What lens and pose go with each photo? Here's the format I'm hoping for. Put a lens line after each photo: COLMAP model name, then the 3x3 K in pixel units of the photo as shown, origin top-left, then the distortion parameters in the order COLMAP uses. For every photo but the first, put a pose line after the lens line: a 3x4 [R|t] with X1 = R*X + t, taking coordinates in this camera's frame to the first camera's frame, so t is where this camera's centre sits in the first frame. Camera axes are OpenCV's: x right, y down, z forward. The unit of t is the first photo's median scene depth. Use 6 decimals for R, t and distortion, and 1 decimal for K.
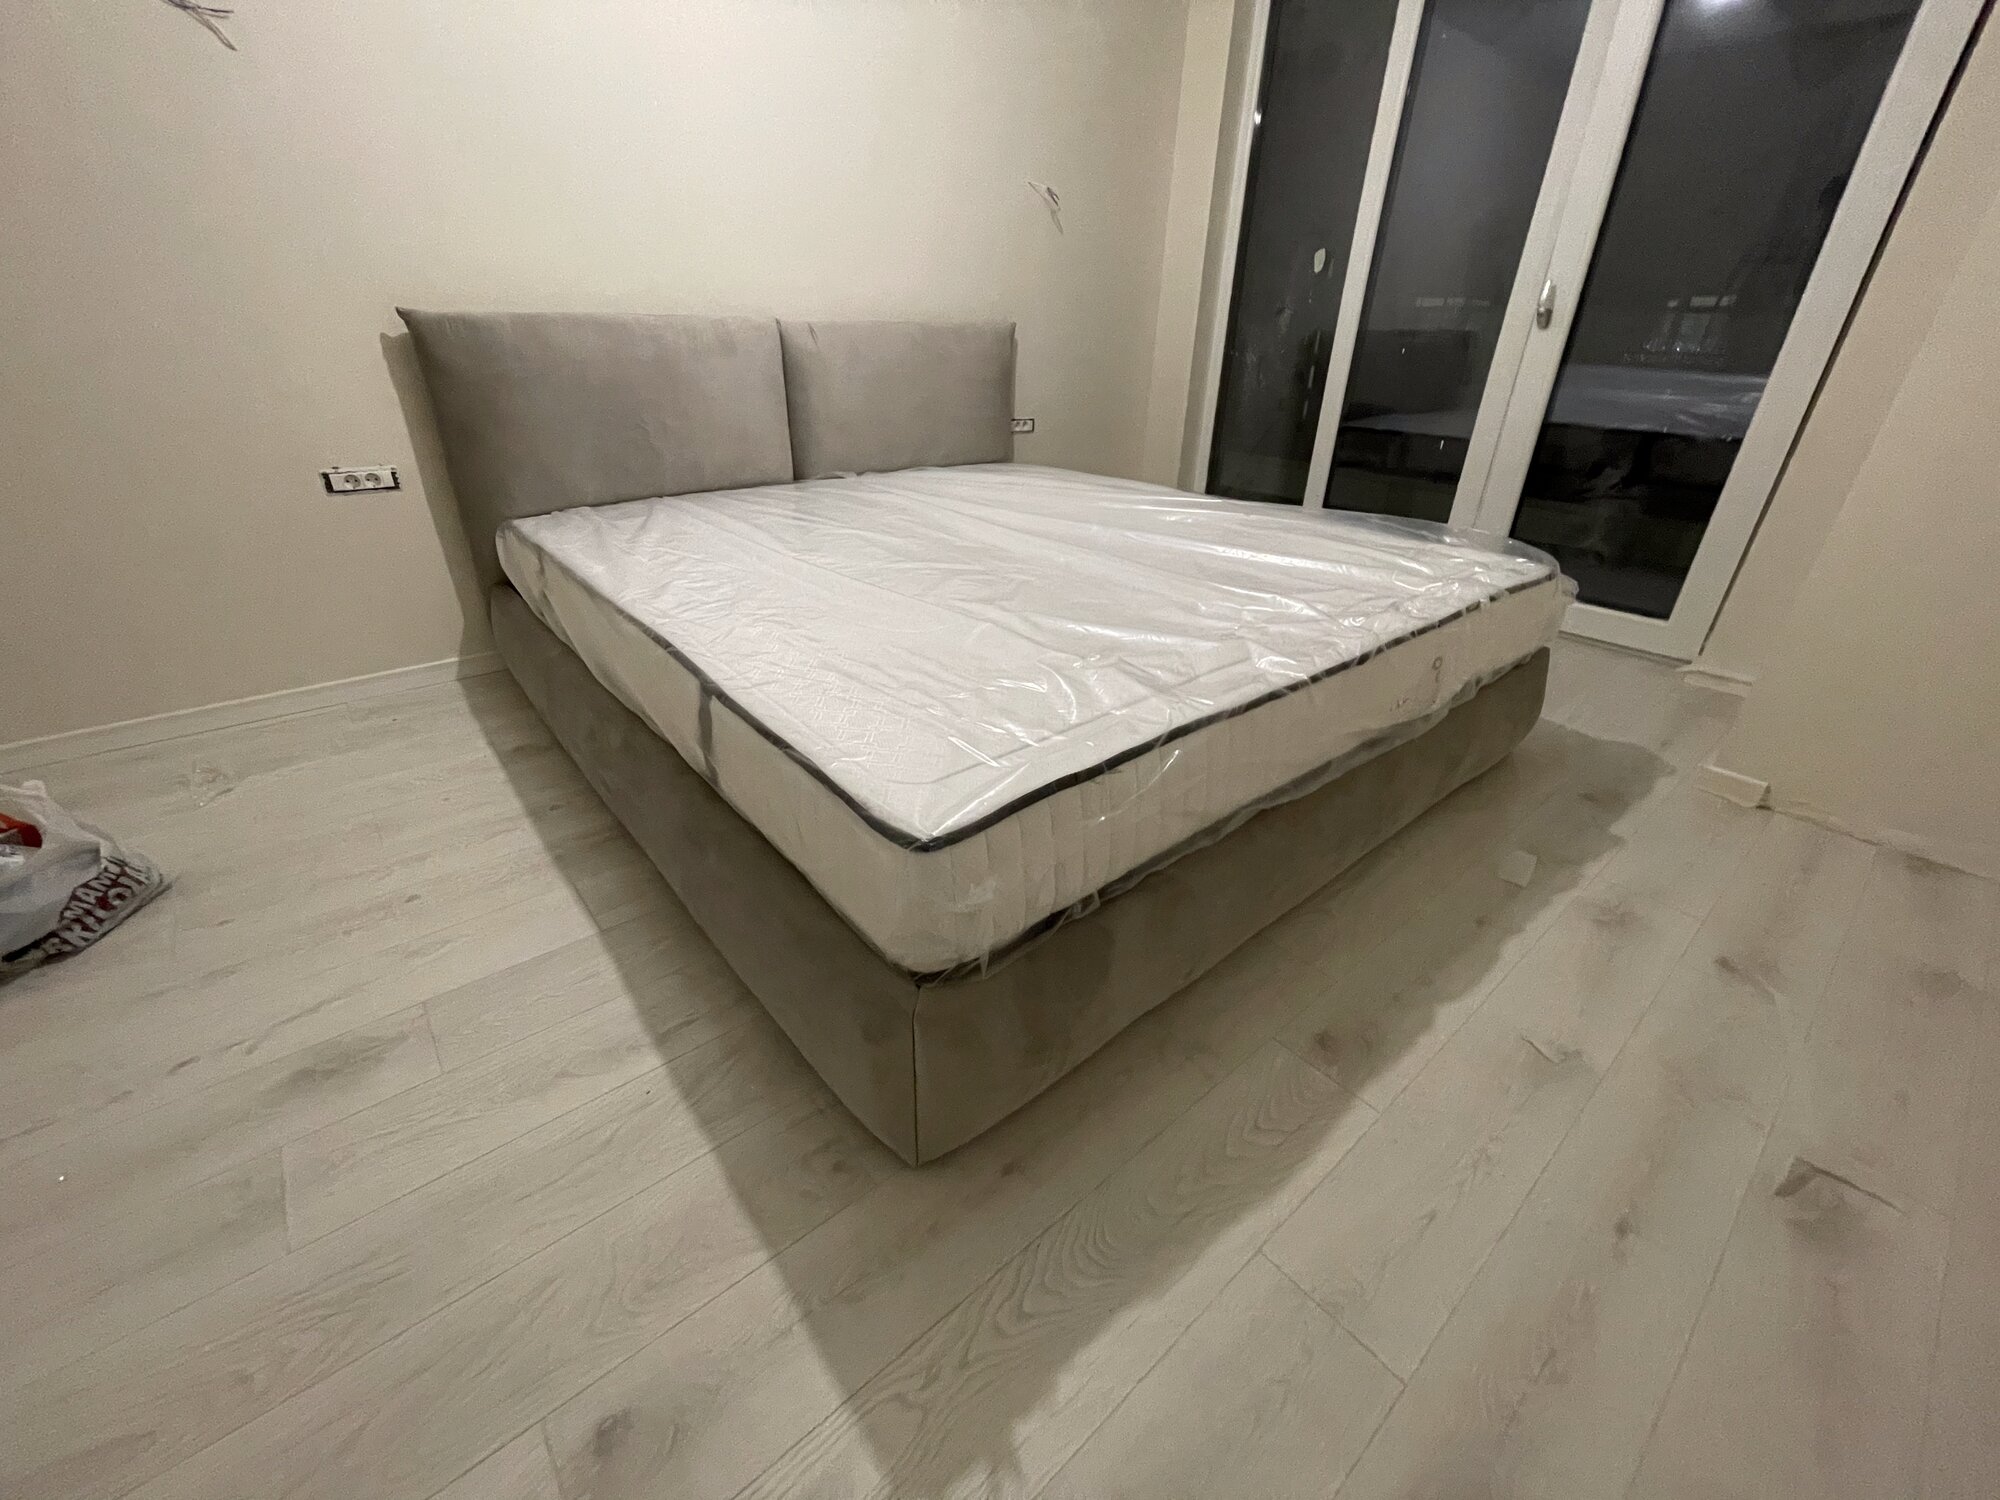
lens RADIAL K [[803.9, 0, 989.5], [0, 803.9, 746.7], [0, 0, 1]] dist [-0.004289, 0.000635]
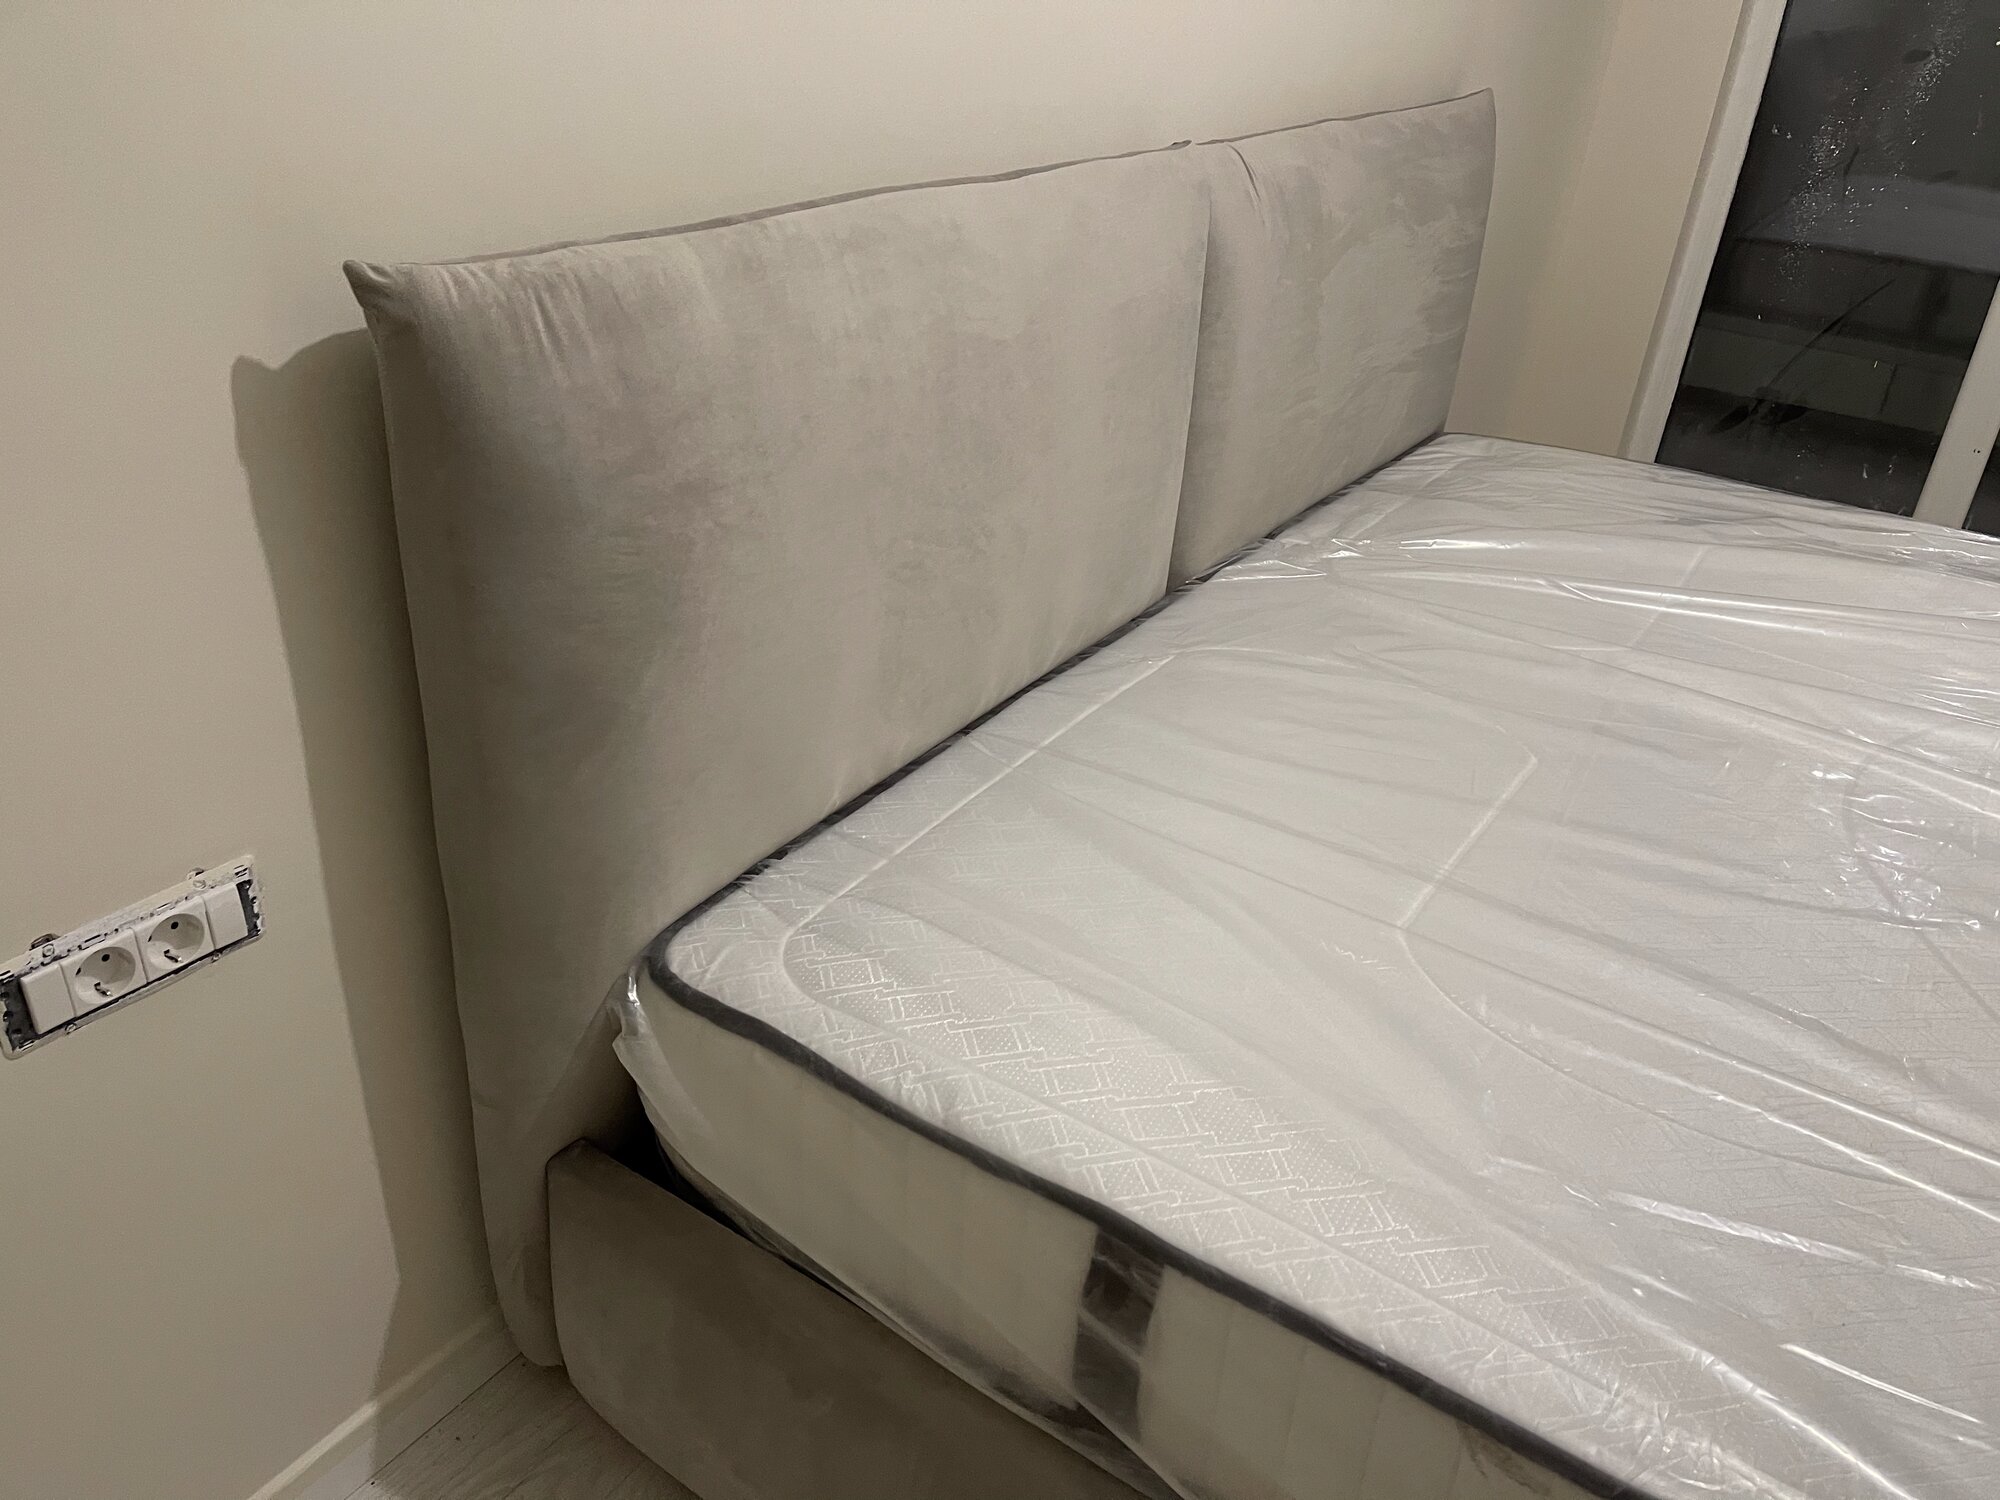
lens RADIAL K [[1492.6, 0, 995.9], [0, 1492.6, 757.5], [0, 0, 1]] dist [0.072428, -0.081323]
pose [[0.960361, -0.094401, 0.262289, -0.752878], [0.083365, 0.995113, 0.052914, -0.453353], [-0.266002, -0.028950, 0.963538, 0.582731]]
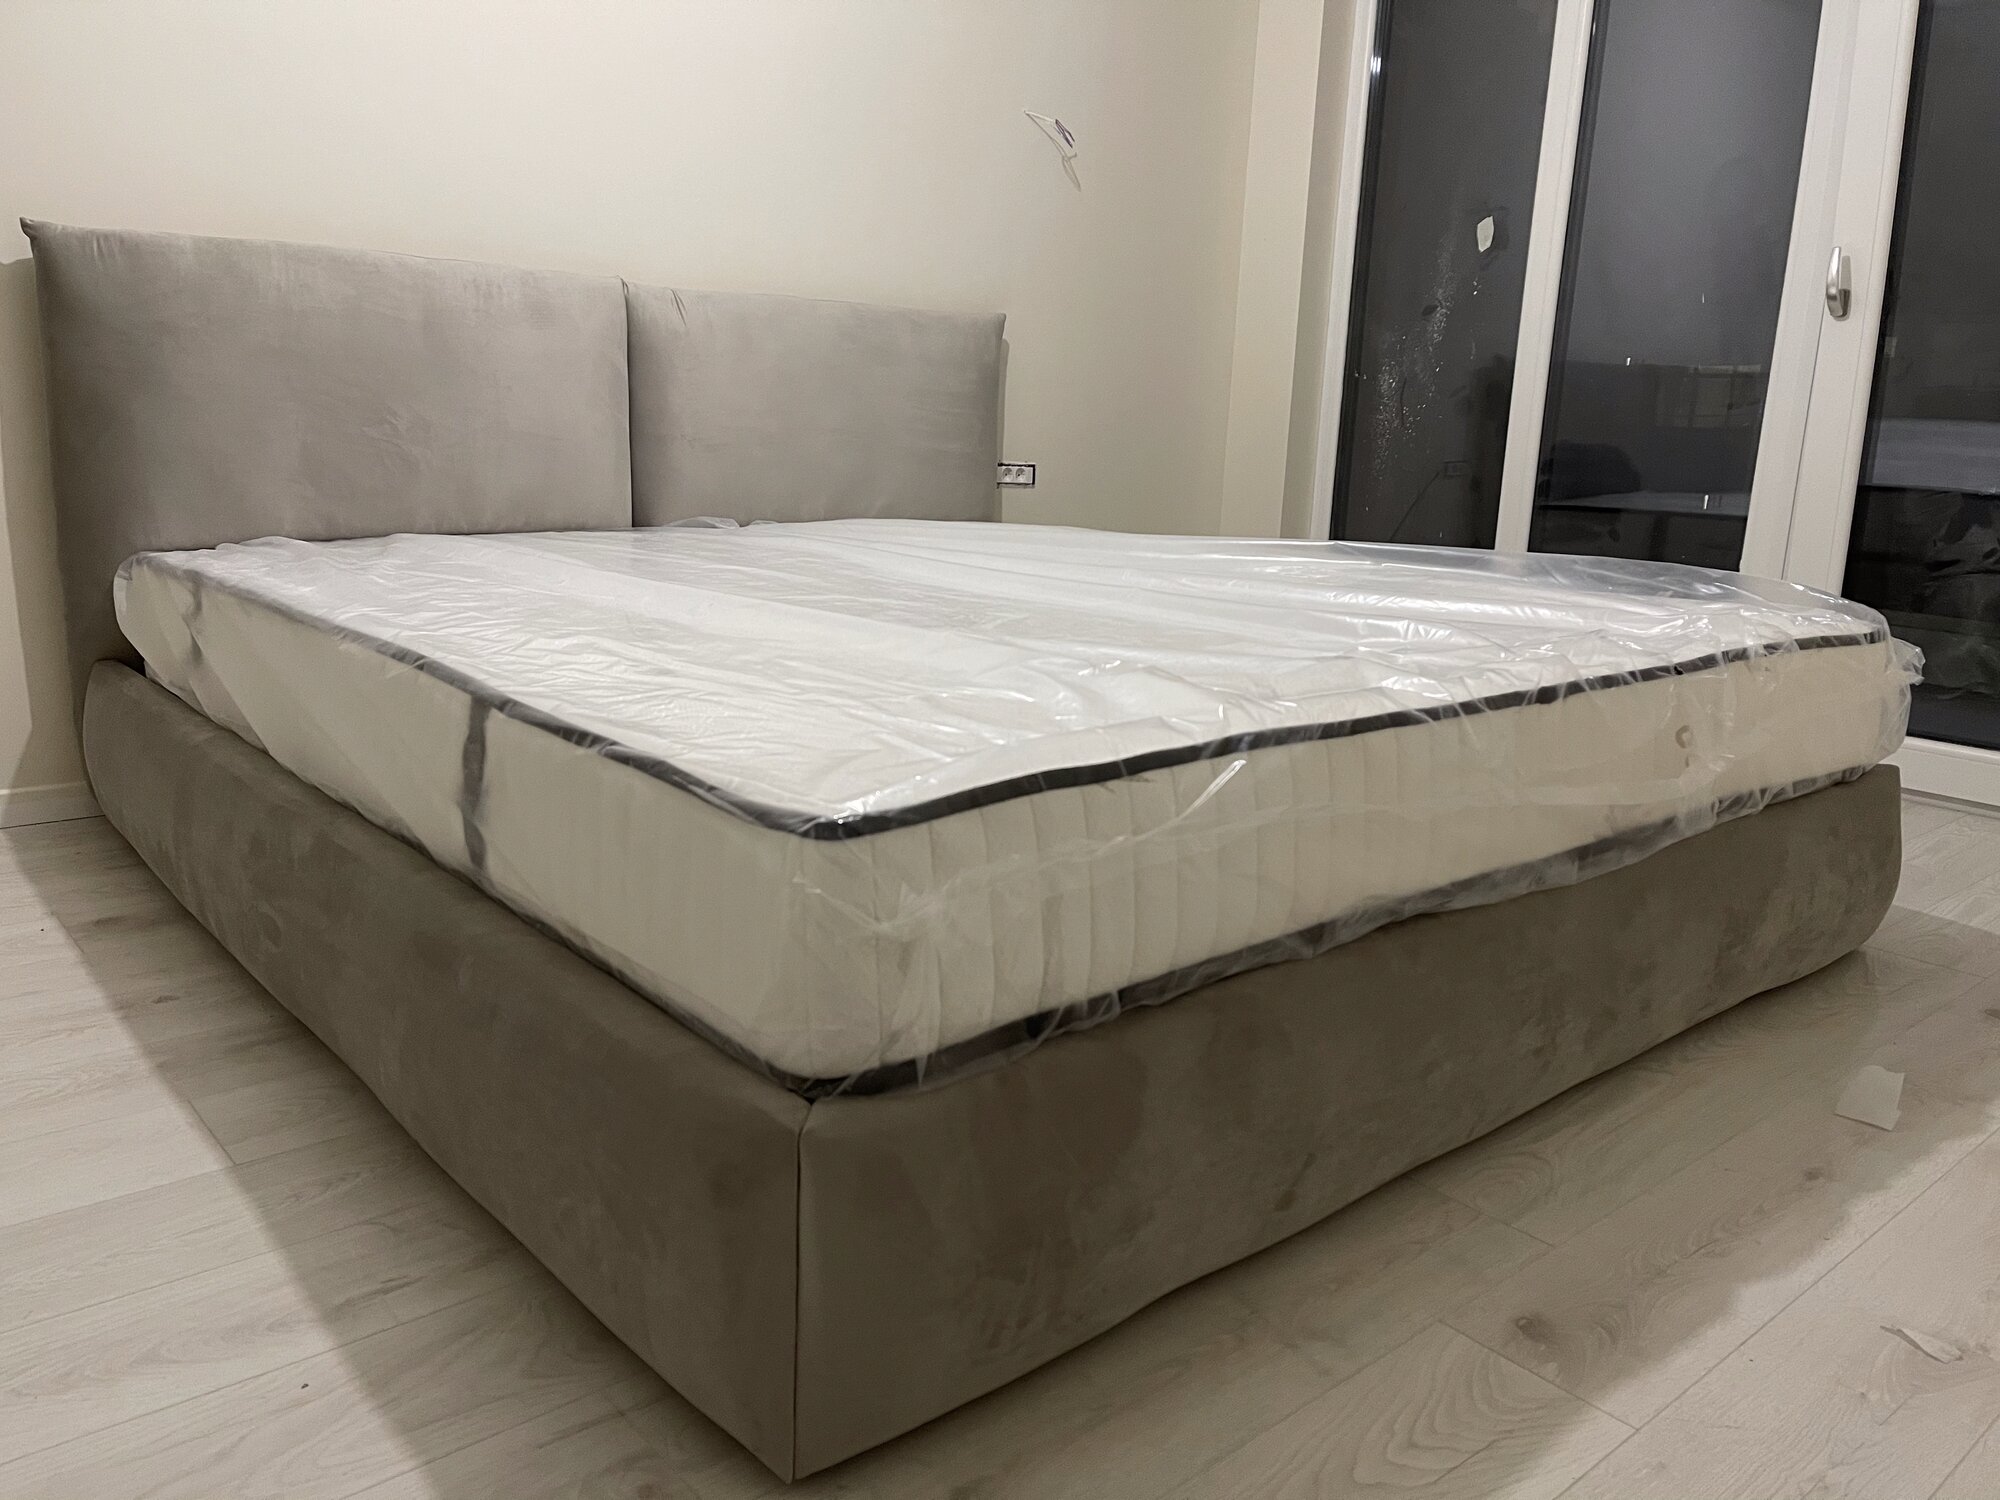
lens RADIAL K [[1492.6, 0, 1001.1], [0, 1492.6, 751.3], [0, 0, 1]] dist [0.072428, -0.081323]
pose [[0.999605, 0.014544, 0.024062, 0.010782], [-0.007997, 0.967532, -0.252624, 0.167675], [-0.026955, 0.252331, 0.967265, -0.073774]]
